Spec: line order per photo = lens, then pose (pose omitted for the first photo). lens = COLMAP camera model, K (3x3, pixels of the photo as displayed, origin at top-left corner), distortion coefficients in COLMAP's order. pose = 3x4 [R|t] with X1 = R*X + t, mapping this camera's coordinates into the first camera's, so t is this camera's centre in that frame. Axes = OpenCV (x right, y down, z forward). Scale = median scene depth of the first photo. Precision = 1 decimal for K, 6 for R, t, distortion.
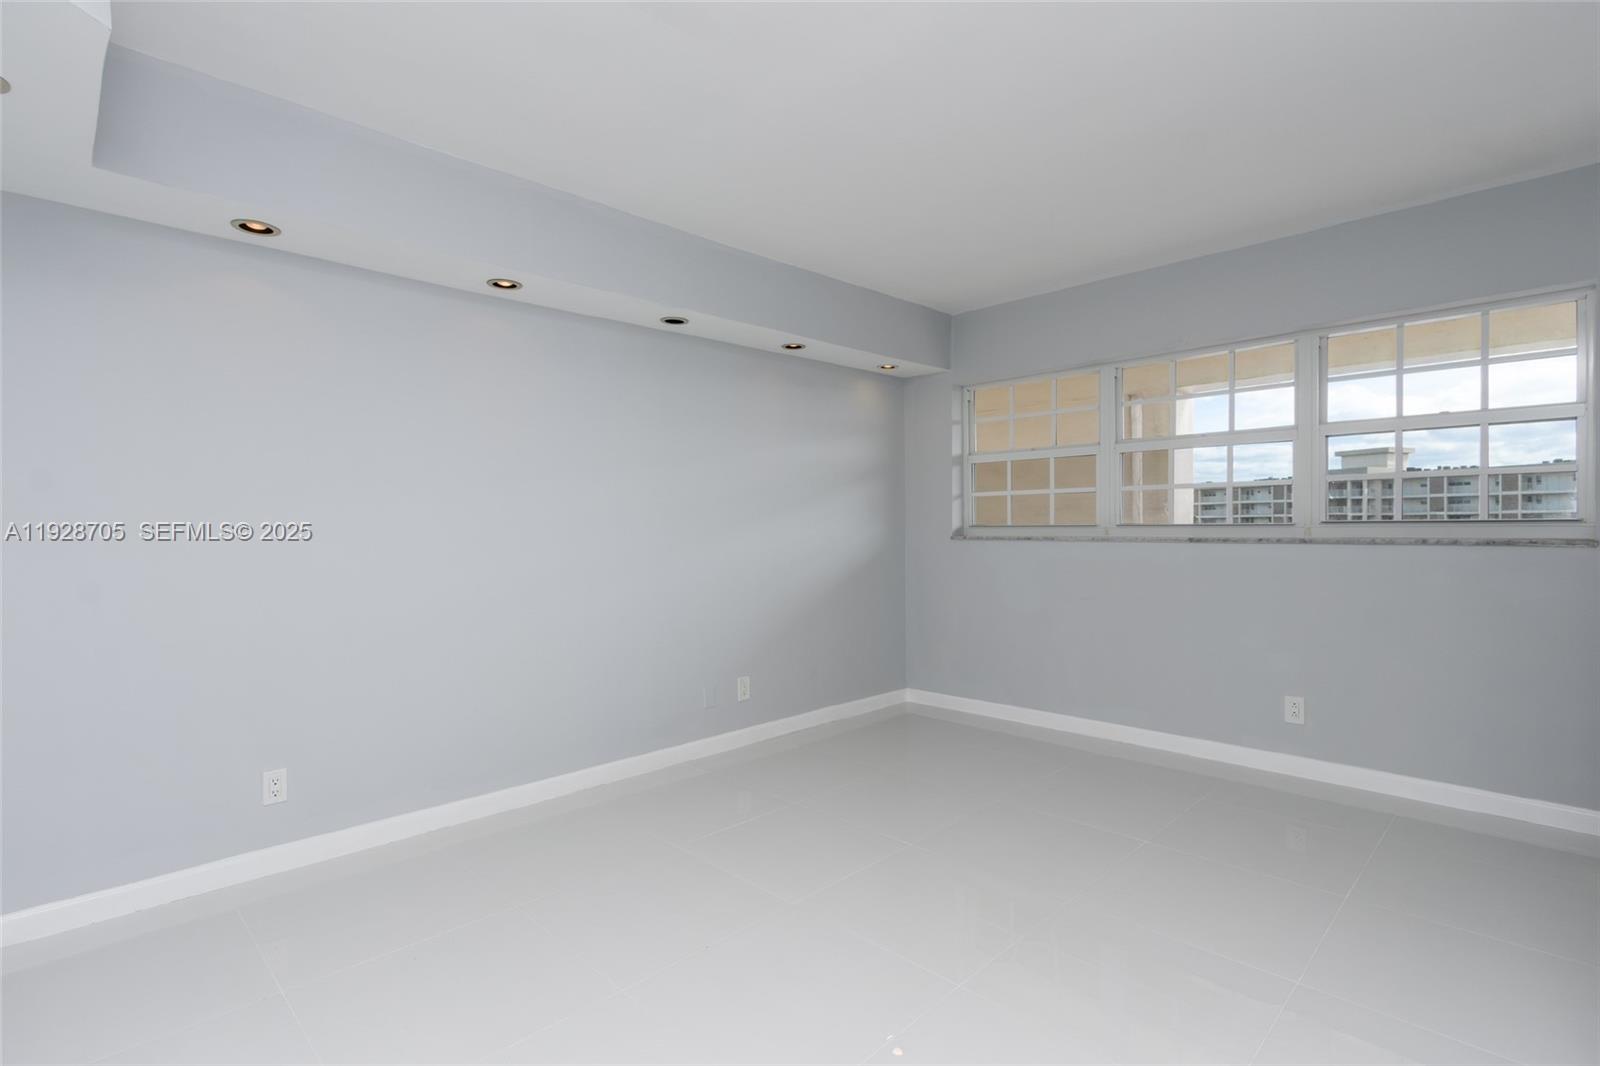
lens RADIAL K [[759.6, 0, 963.9], [0, 759.6, 533.3], [0, 0, 1]] dist [-0.000877, -0.000025]
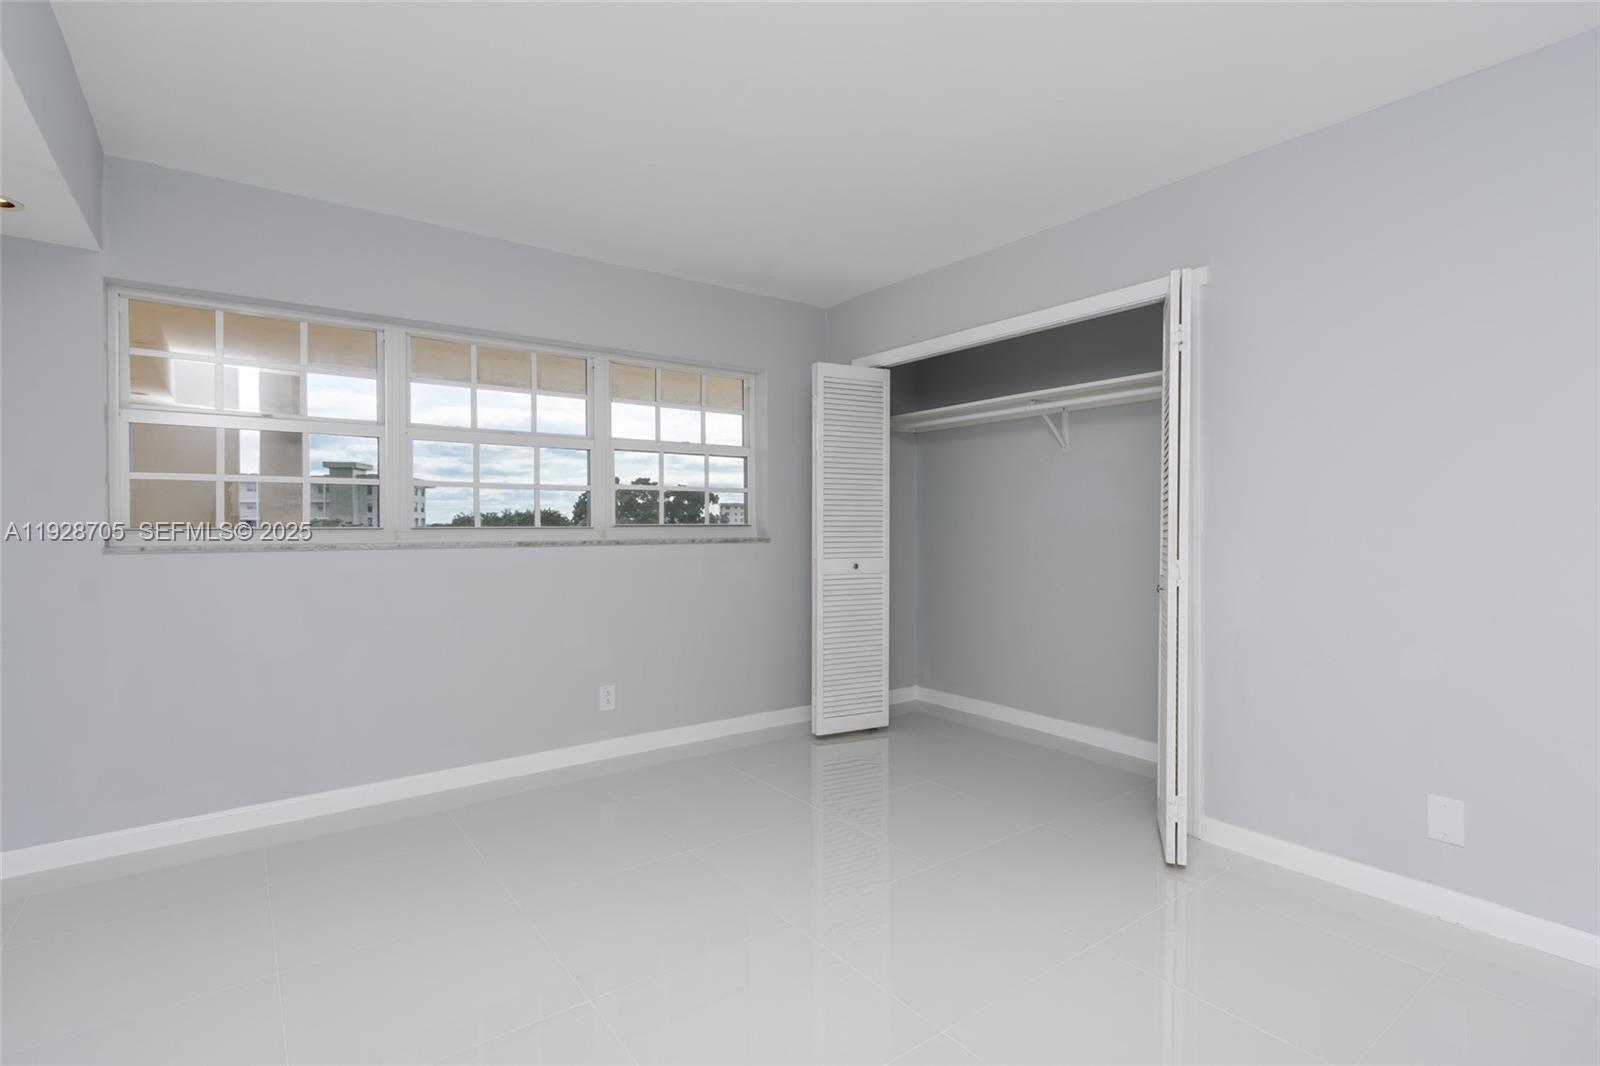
lens RADIAL K [[757.4, 0, 801.6], [0, 757.4, 528.3], [0, 0, 1]] dist [0.059758, -0.017685]
pose [[0.256958, 0.001904, 0.966421, -0.536304], [0.014086, 0.999884, -0.005715, -0.000413], [-0.966320, 0.015081, 0.256901, 0.434187]]
